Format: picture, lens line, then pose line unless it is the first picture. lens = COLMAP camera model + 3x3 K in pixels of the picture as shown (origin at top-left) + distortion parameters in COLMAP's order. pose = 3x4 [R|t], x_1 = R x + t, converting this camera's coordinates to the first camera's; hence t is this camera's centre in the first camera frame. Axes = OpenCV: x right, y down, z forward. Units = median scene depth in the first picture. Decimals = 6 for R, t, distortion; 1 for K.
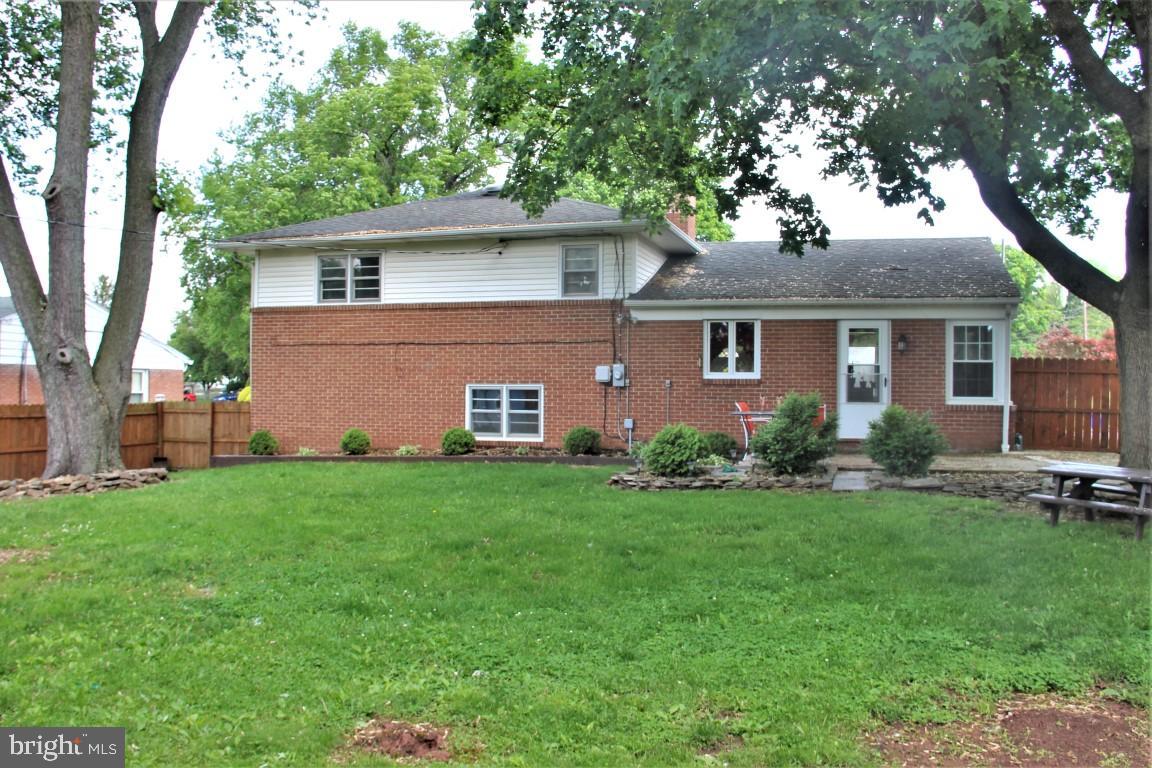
lens RADIAL K [[968.3, 0, 576.0], [0, 968.3, 384.0], [0, 0, 1]] dist [-0.192587, 0.169952]
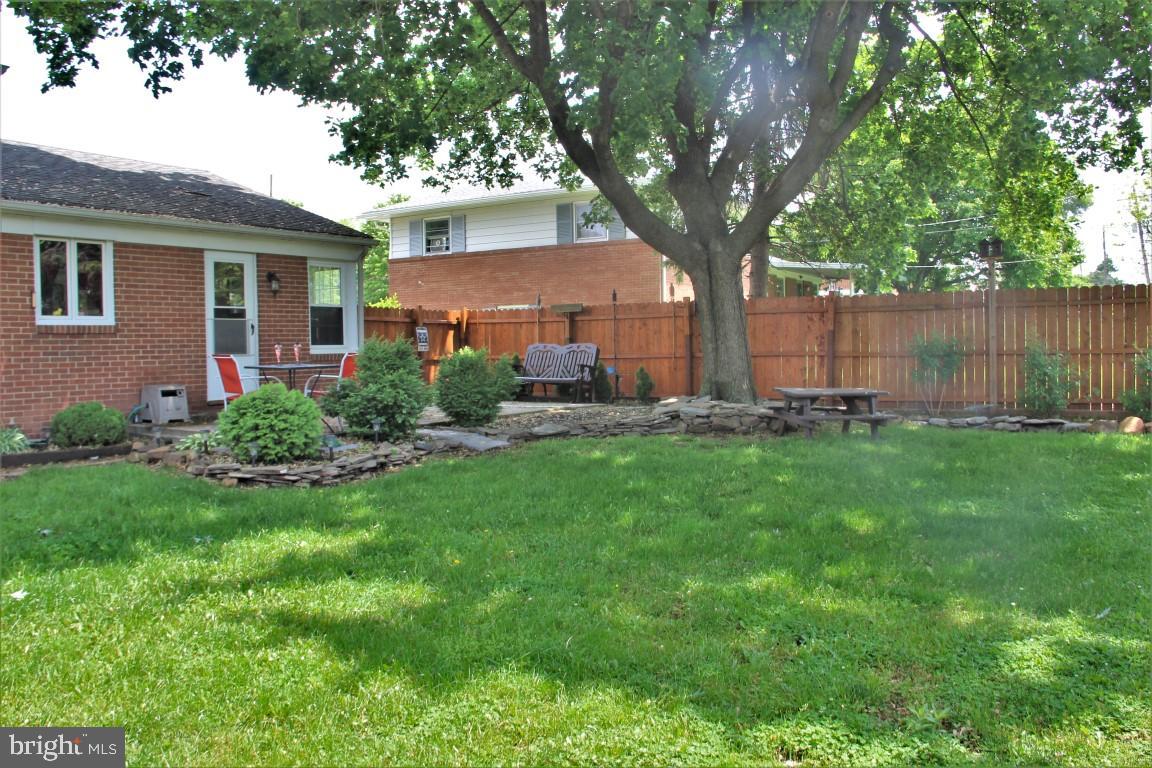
lens RADIAL K [[968.3, 0, 576.0], [0, 968.3, 384.0], [0, 0, 1]] dist [-0.192587, 0.169952]
pose [[0.287535, -0.050942, 0.956414, -0.365354], [0.013254, 0.998701, 0.049209, 0.008495], [-0.957678, -0.001474, 0.287836, 0.467555]]
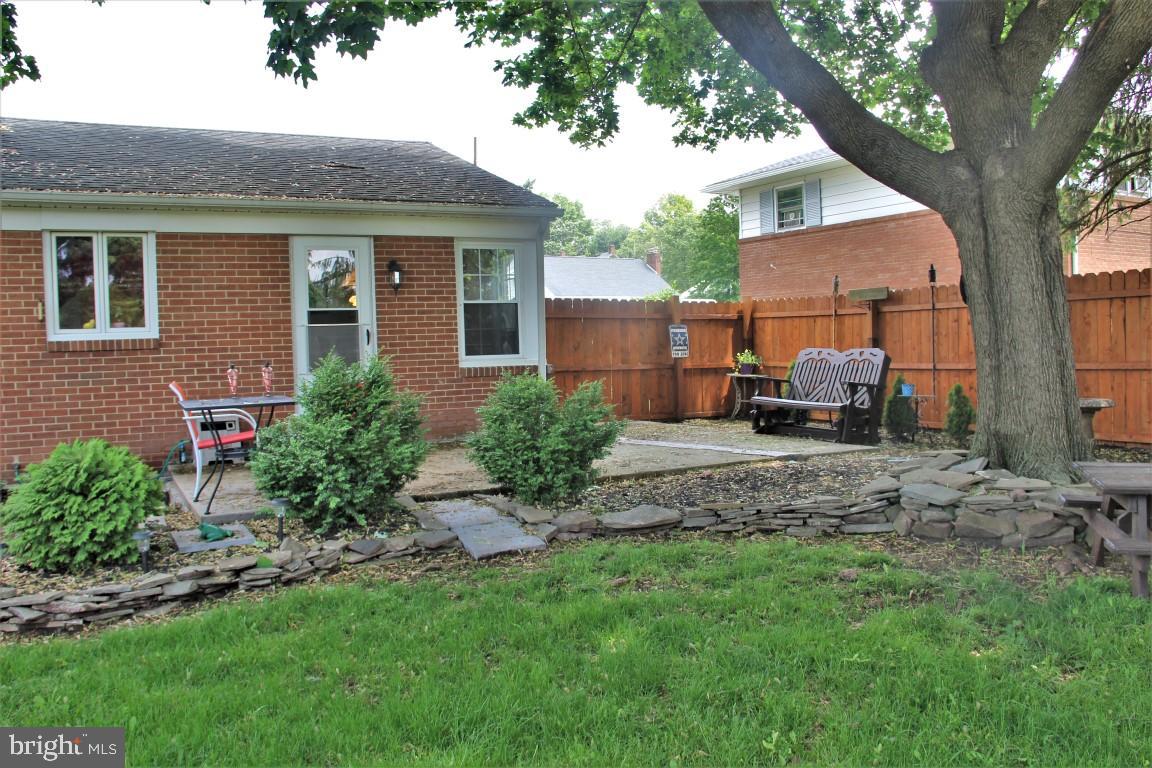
lens RADIAL K [[968.3, 0, 576.0], [0, 968.3, 384.0], [0, 0, 1]] dist [-0.192587, 0.169952]
pose [[0.711905, -0.058642, 0.699823, -0.019135], [0.032703, 0.998195, 0.050377, 0.001689], [-0.701514, -0.012977, 0.712538, 0.431389]]
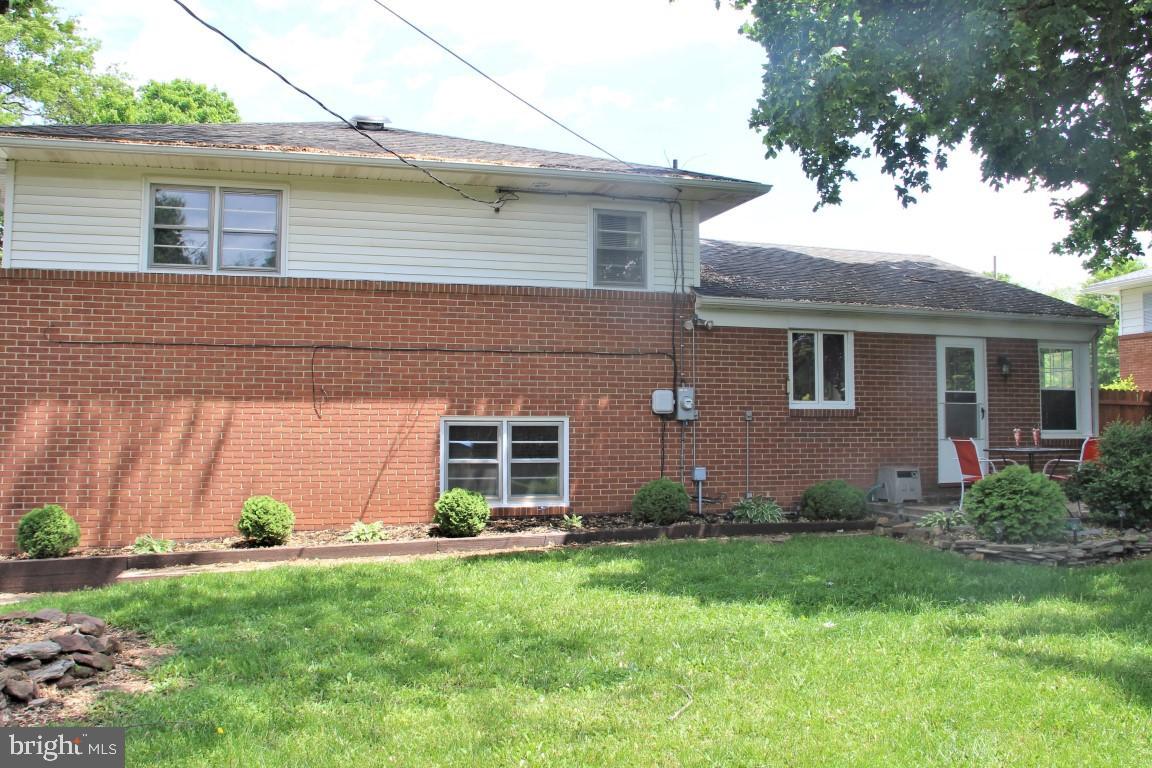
lens RADIAL K [[1050.6, 0, 576.0], [0, 1050.6, 384.0], [0, 0, 1]] dist [-0.188653, 0.167512]
pose [[0.825484, 0.019468, 0.564090, -0.447842], [0.005768, 0.999062, -0.042922, 0.008561], [-0.564396, 0.038685, 0.824597, 0.438940]]
